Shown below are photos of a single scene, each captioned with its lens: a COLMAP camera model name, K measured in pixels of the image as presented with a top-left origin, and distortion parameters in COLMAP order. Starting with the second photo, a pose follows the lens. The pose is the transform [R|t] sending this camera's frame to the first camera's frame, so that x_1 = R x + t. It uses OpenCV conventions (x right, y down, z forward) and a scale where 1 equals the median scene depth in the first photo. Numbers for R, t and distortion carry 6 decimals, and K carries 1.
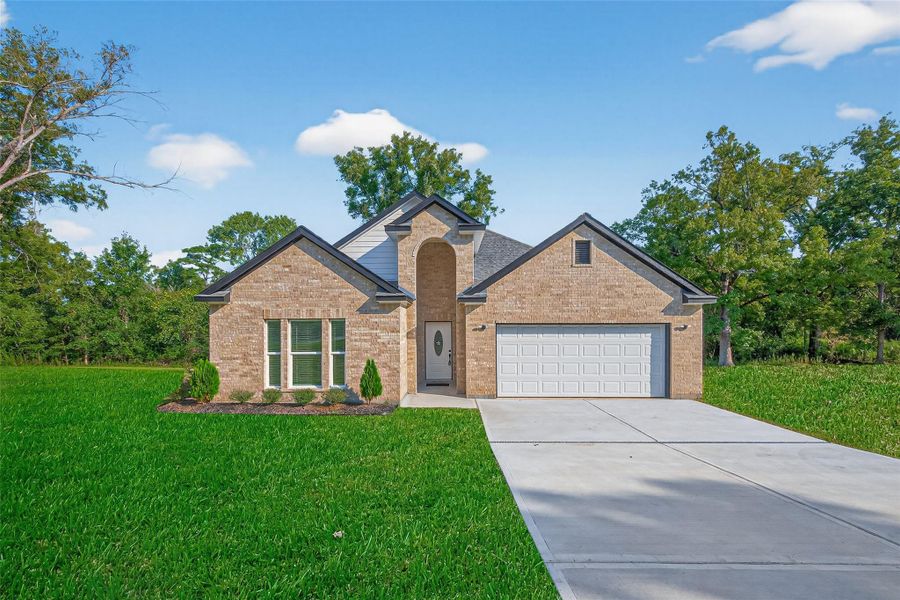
lens RADIAL K [[450.3, 0, 448.0], [0, 450.3, 331.2], [0, 0, 1]] dist [-0.000110, -0.000624]
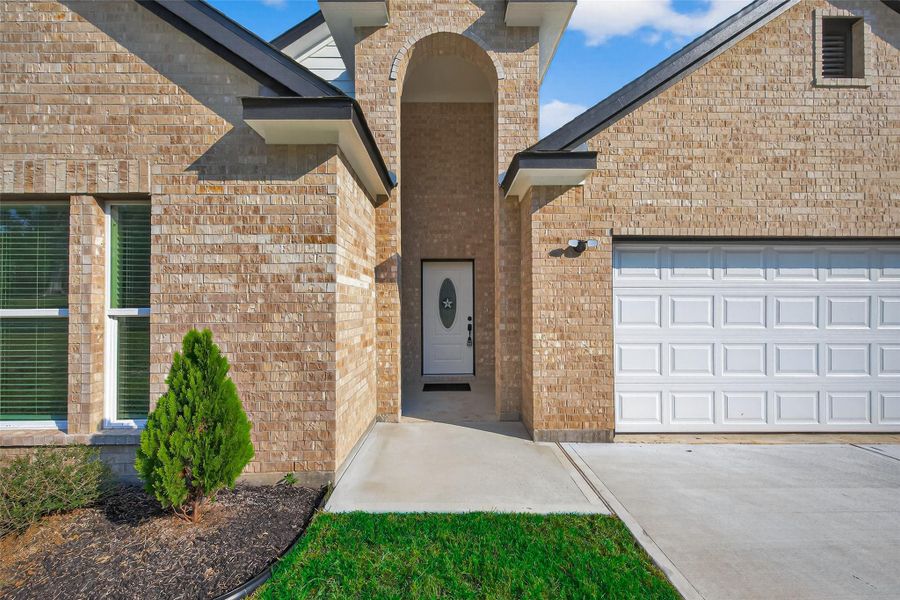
lens RADIAL K [[401.3, 0, 468.0], [0, 401.3, 302.9], [0, 0, 1]] dist [0.000966, -0.000037]
pose [[0.997991, 0.003793, 0.063249, -0.033674], [-0.002532, 0.999797, -0.020004, 0.044363], [-0.063312, 0.019803, 0.997797, 0.677559]]
